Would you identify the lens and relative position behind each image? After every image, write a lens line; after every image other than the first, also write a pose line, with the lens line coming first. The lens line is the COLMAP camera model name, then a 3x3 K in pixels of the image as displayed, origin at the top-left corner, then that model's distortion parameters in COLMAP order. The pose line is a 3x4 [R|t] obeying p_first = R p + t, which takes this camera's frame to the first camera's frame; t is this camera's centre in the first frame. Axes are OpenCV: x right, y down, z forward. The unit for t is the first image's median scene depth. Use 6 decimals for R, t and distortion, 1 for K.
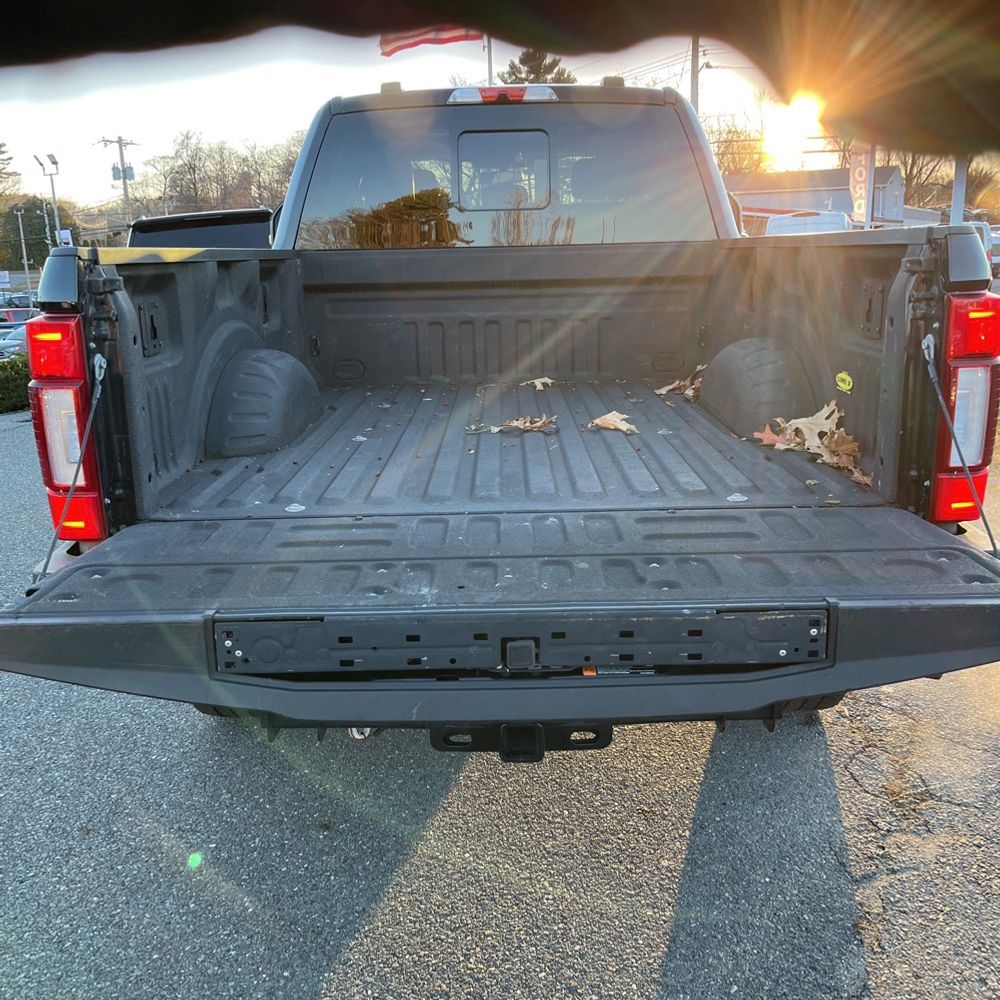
lens RADIAL K [[994.8, 0, 499.9], [0, 994.8, 488.7], [0, 0, 1]] dist [0.051616, -0.065208]
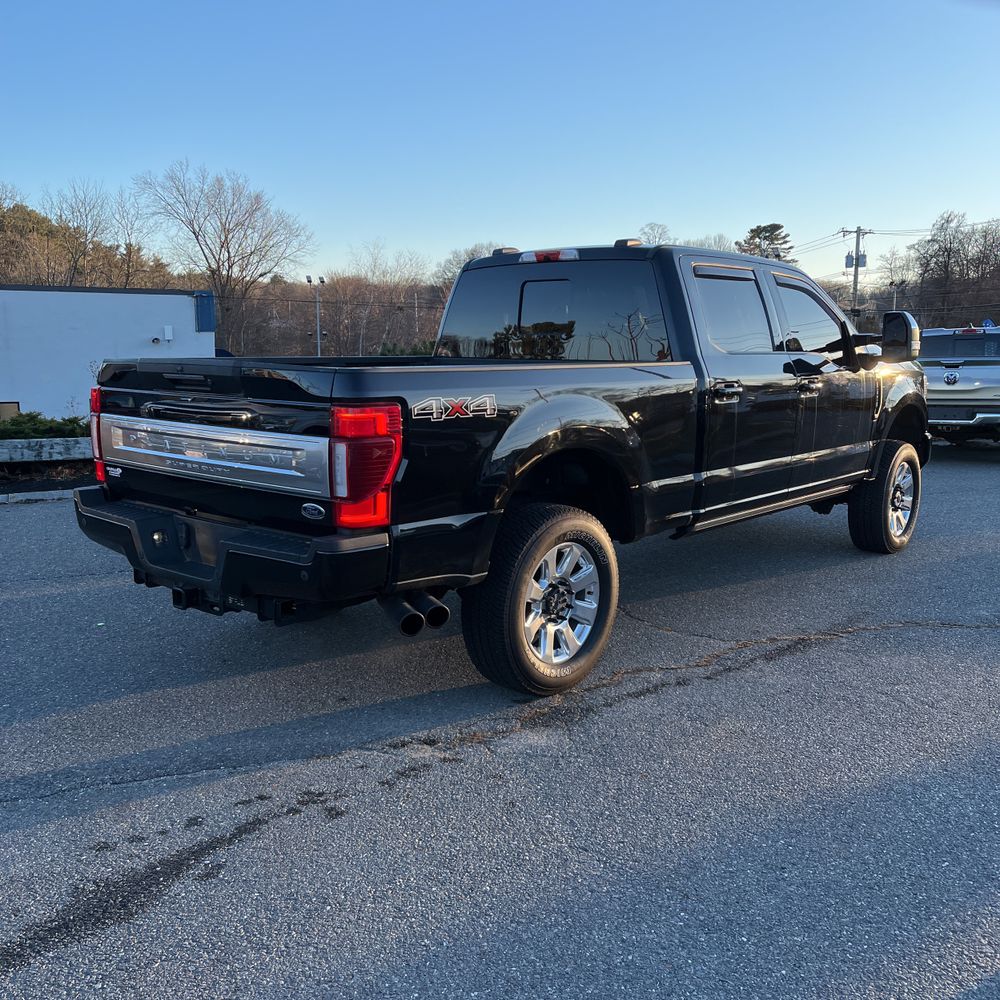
lens RADIAL K [[994.8, 0, 499.9], [0, 994.8, 488.7], [0, 0, 1]] dist [0.051616, -0.065208]
pose [[0.756119, 0.120894, -0.643170, 0.924279], [-0.170507, 0.985238, -0.015258, -0.028564], [0.631832, 0.121202, 0.765571, -0.105729]]
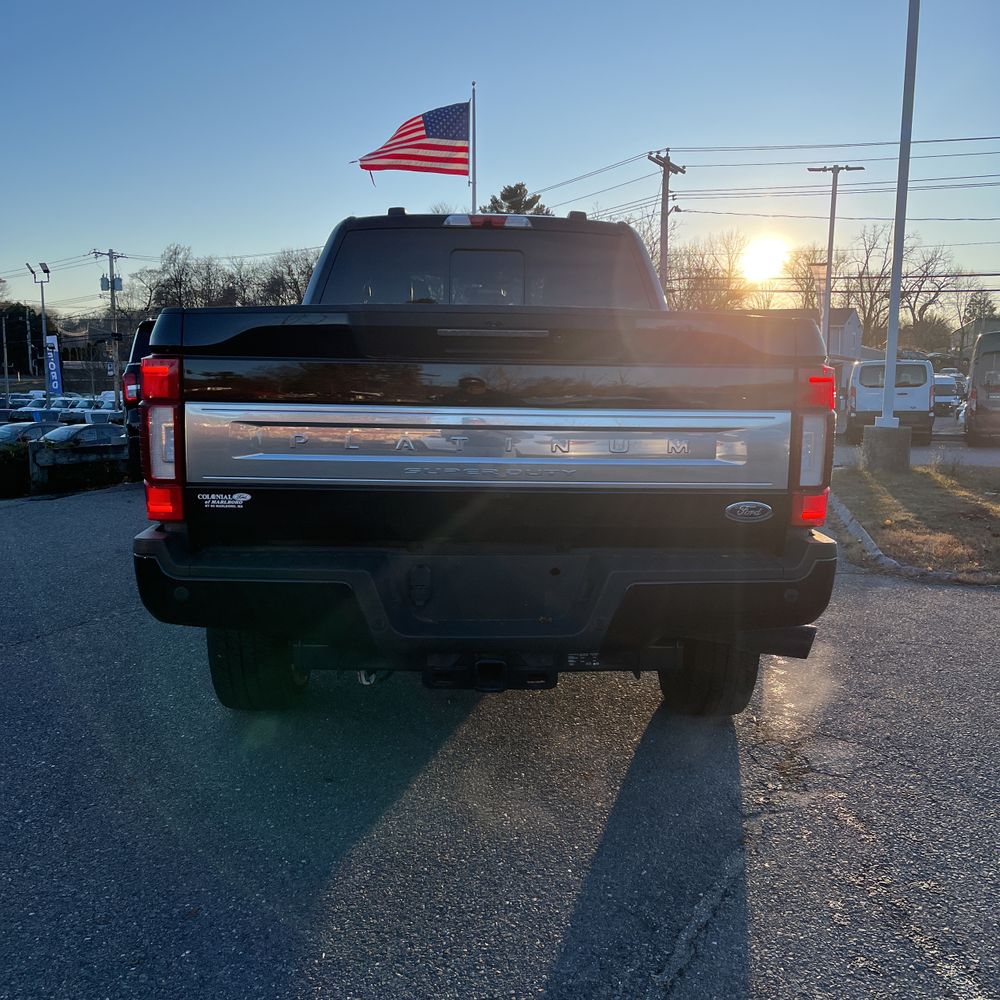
lens RADIAL K [[996.3, 0, 519.7], [0, 996.3, 498.5], [0, 0, 1]] dist [0.002343, 0.016975]
pose [[0.998386, 0.031966, 0.046940, -0.004811], [-0.026660, 0.993617, -0.109611, 0.079197], [-0.050144, 0.108183, 0.992866, -0.182286]]
